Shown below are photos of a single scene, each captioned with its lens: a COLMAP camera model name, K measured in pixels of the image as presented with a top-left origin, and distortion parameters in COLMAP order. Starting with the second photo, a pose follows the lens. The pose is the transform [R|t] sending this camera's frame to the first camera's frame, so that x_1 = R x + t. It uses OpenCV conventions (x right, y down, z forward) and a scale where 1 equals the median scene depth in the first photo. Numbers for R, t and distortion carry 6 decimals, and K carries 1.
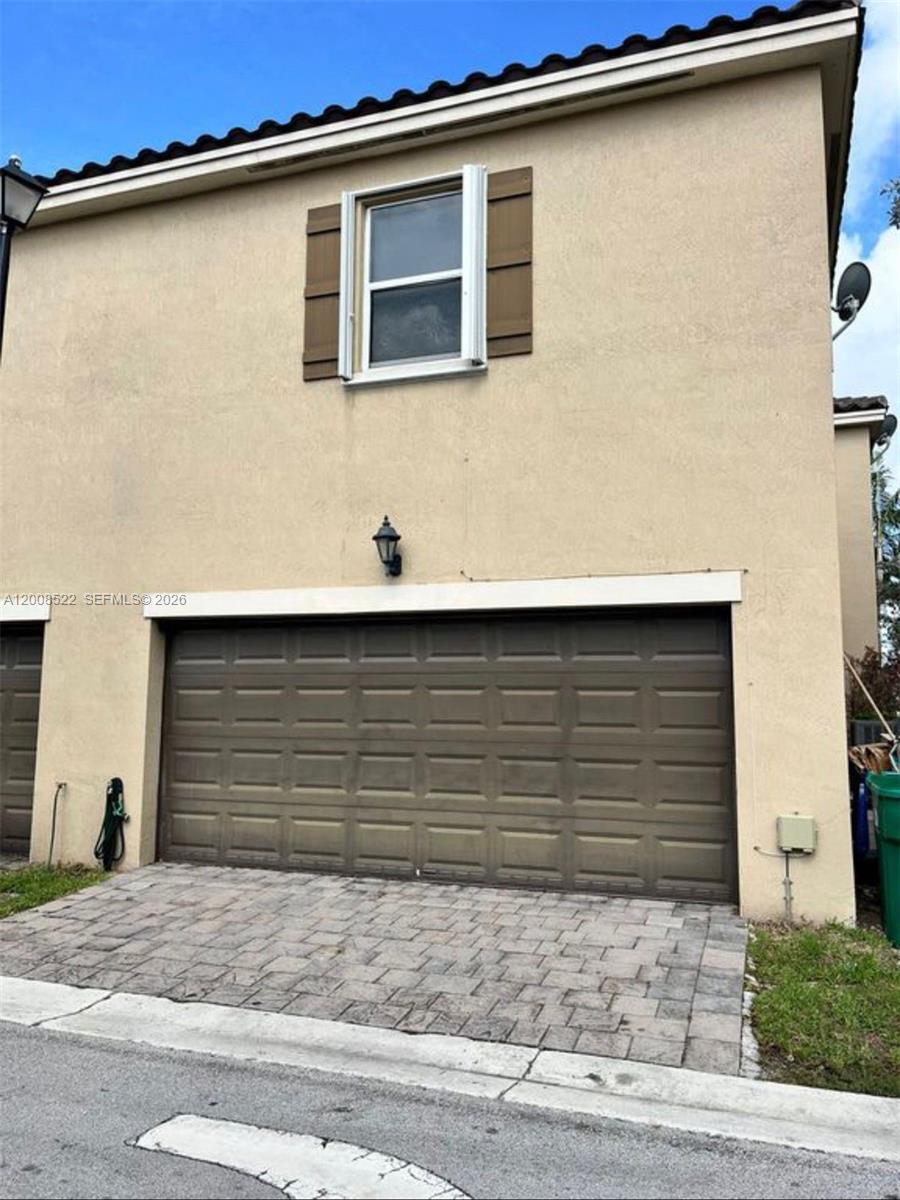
lens RADIAL K [[816.4, 0, 450.0], [0, 816.4, 600.0], [0, 0, 1]] dist [0.026678, -0.000770]
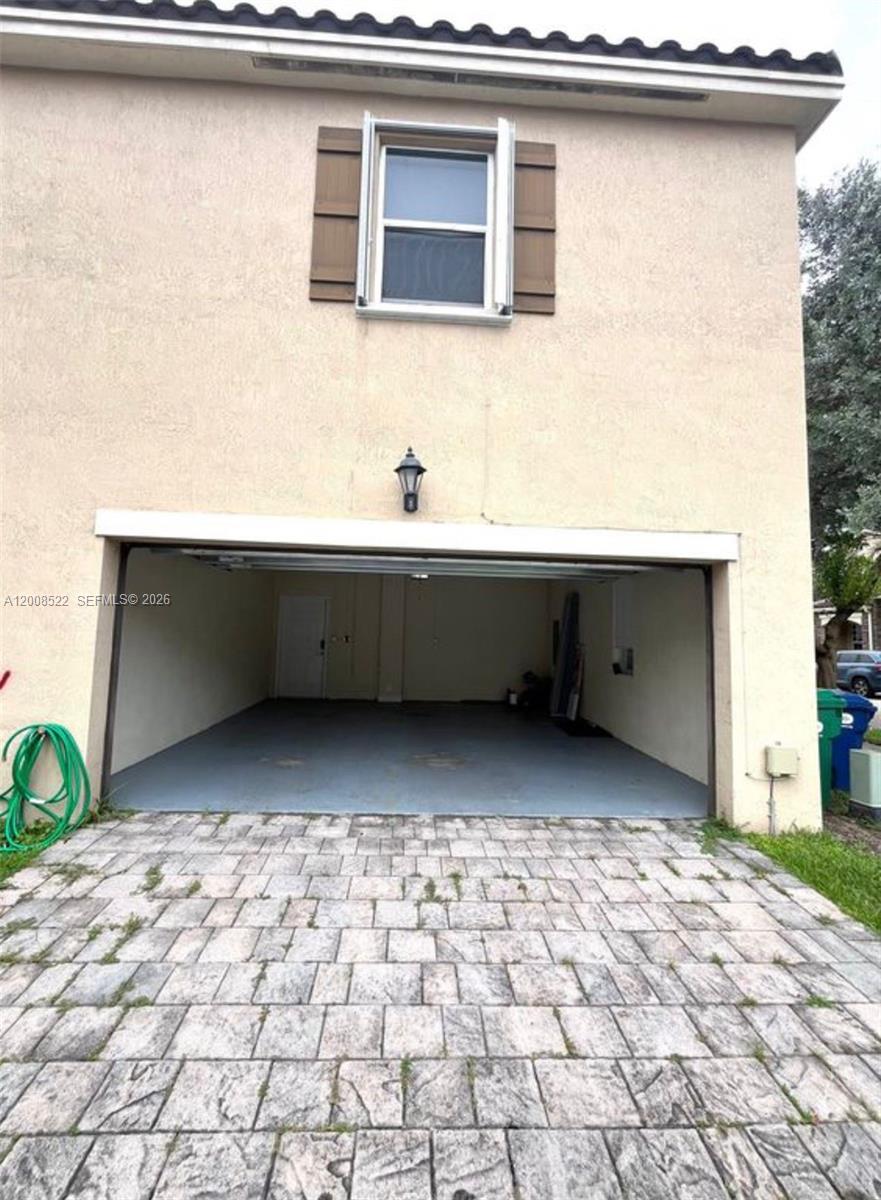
lens RADIAL K [[478.8, 0, 437.7], [0, 478.8, 592.8], [0, 0, 1]] dist [-0.002636, 0.000170]
pose [[0.934033, 0.053390, 0.353174, -0.237870], [-0.067974, 0.997265, 0.029012, 0.048785], [-0.350659, -0.051105, 0.935108, 0.451372]]
